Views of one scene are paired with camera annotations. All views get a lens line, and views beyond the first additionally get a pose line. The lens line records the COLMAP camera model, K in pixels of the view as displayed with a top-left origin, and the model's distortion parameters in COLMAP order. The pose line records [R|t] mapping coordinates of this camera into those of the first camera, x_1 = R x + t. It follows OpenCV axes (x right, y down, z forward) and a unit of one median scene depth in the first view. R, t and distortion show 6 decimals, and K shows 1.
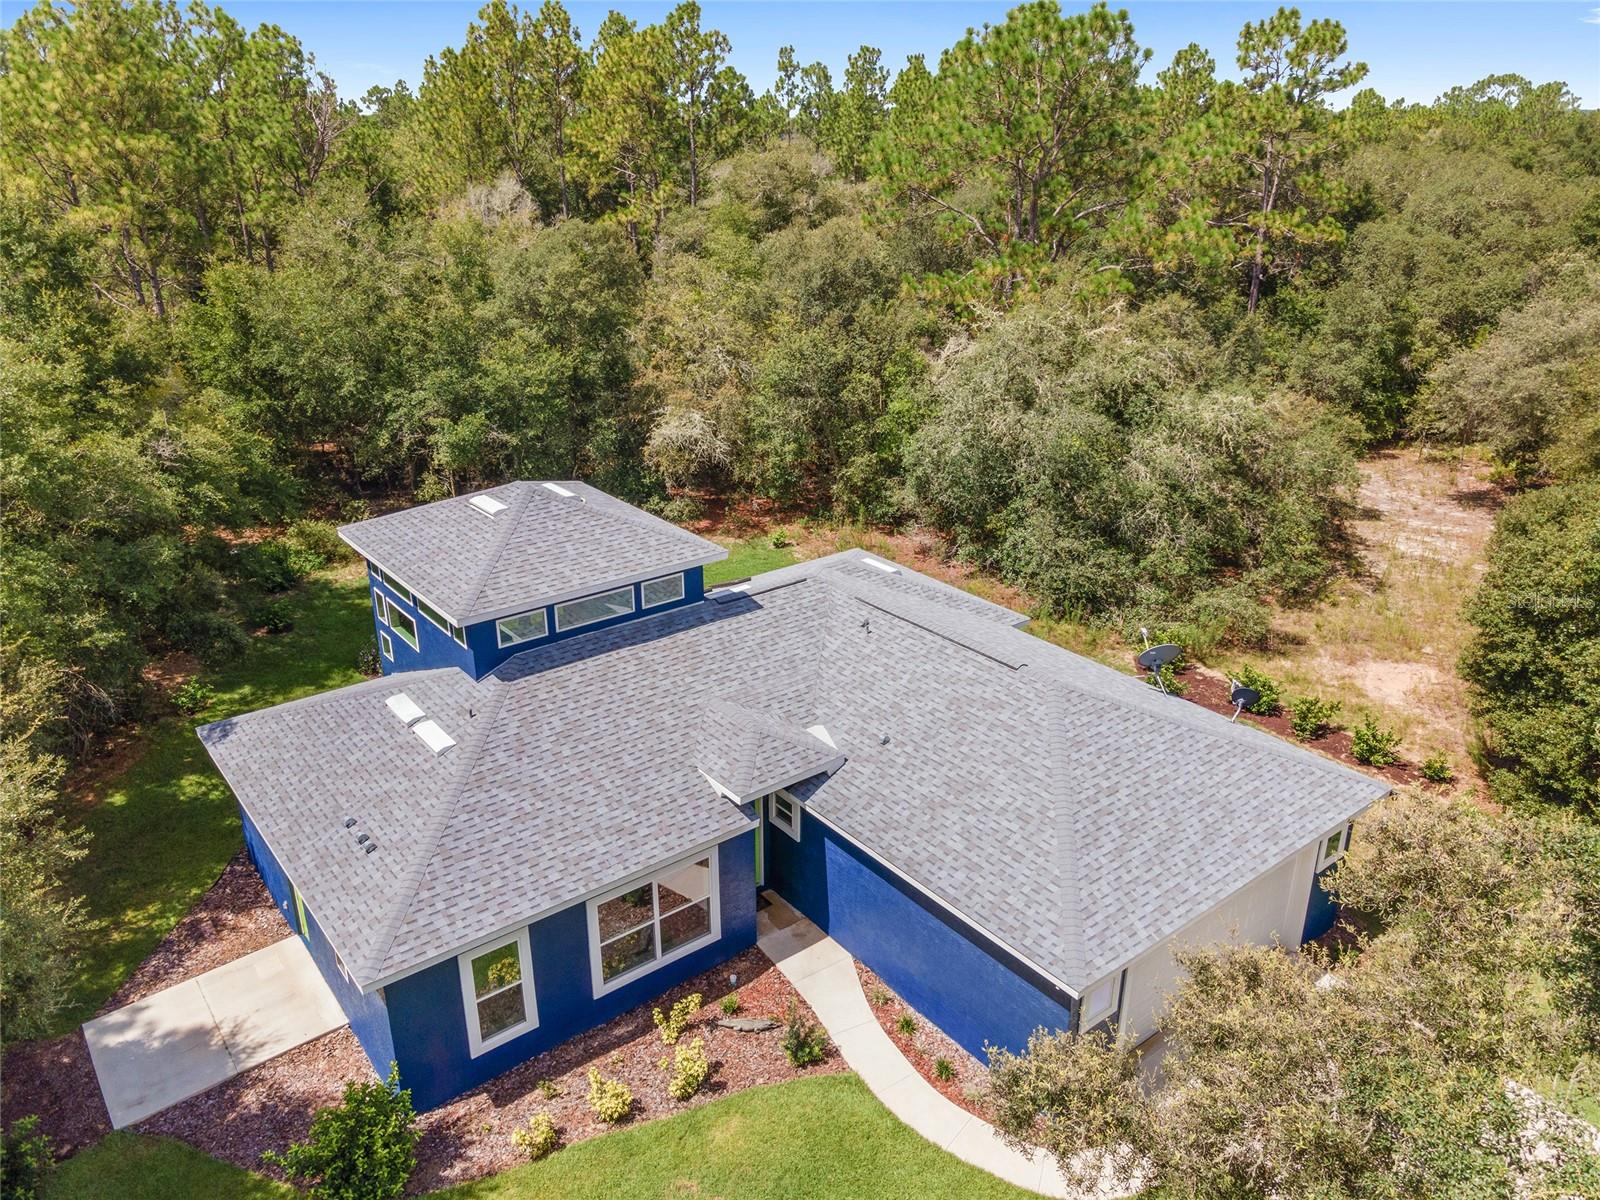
lens RADIAL K [[1173.1, 0, 800.0], [0, 1173.1, 600.0], [0, 0, 1]] dist [0.035594, 0.004836]
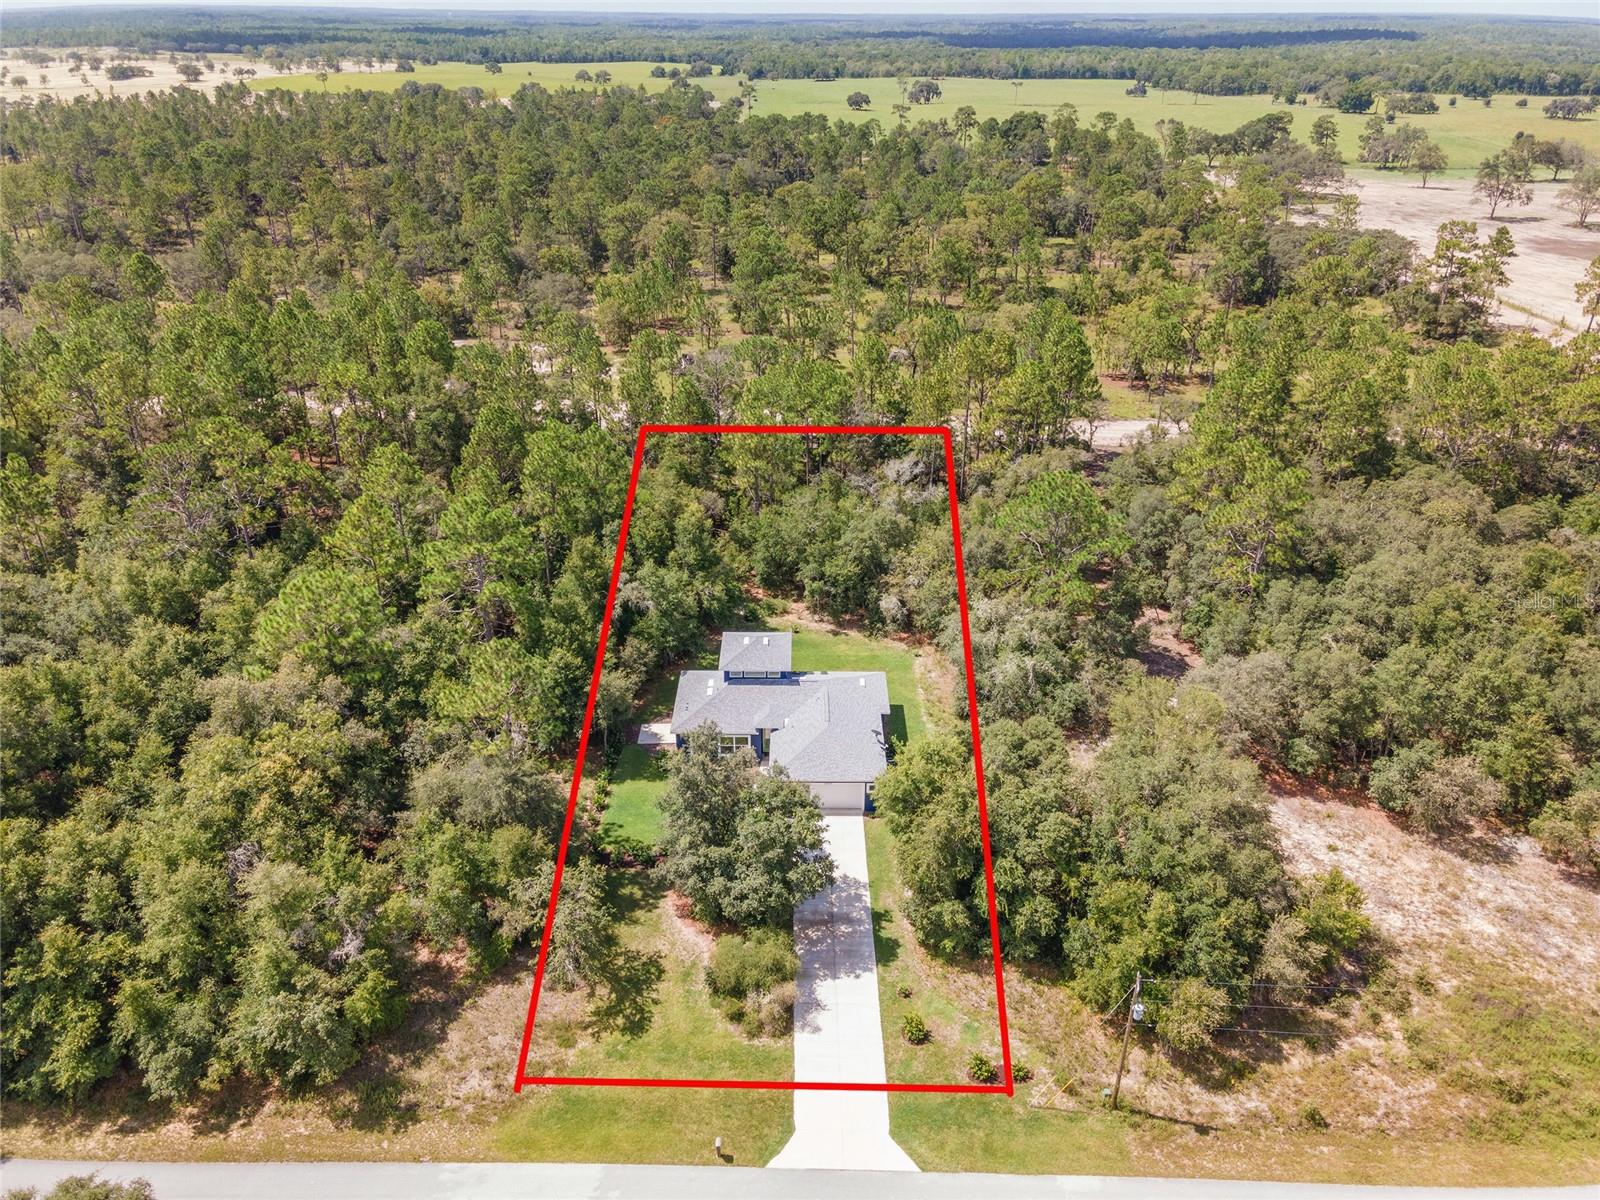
lens RADIAL K [[1173.1, 0, 800.0], [0, 1173.1, 600.0], [0, 0, 1]] dist [0.035594, 0.004836]
pose [[0.785297, 0.279696, -0.552340, 2.408161], [-0.238230, 0.959958, 0.147401, -0.991655], [0.571450, 0.015830, 0.820484, -2.571897]]
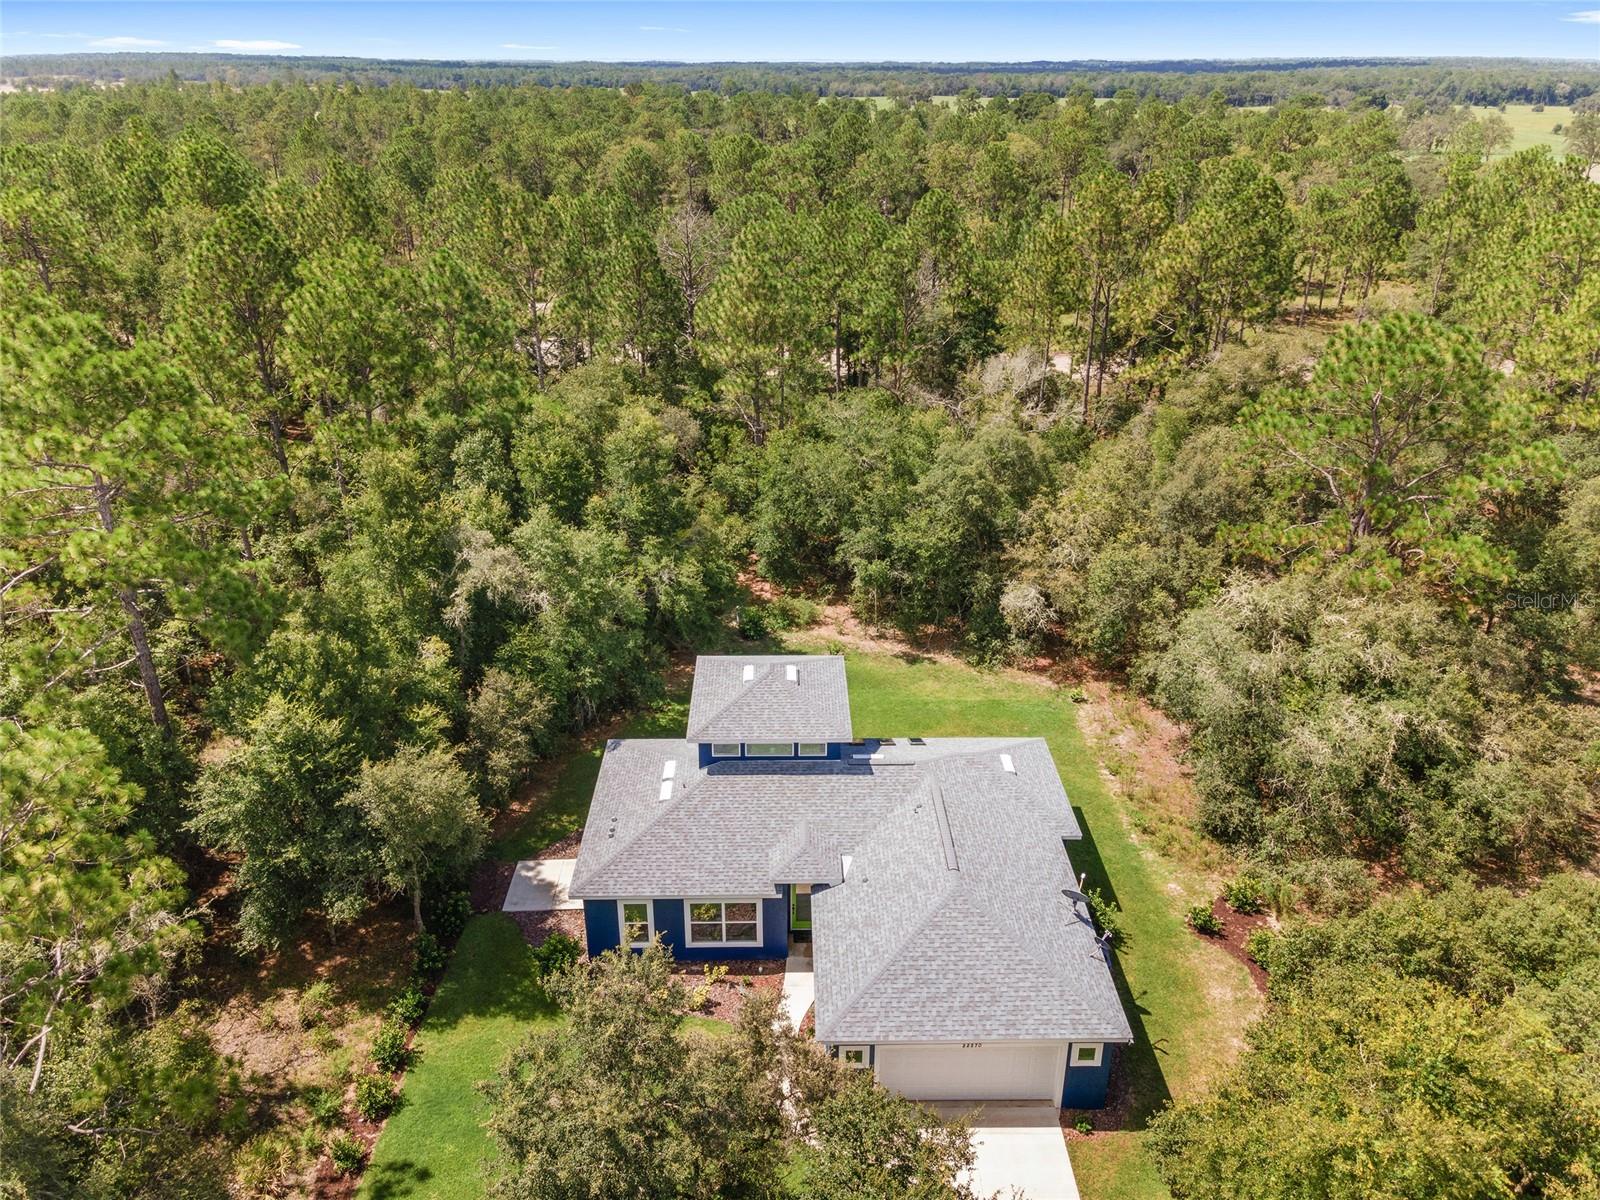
lens RADIAL K [[1173.1, 0, 800.0], [0, 1173.1, 600.0], [0, 0, 1]] dist [0.035594, 0.004836]
pose [[0.795144, 0.254058, -0.550637, 0.892374], [-0.230525, 0.966479, 0.113035, -0.479010], [0.560896, 0.037056, 0.827056, -0.535779]]
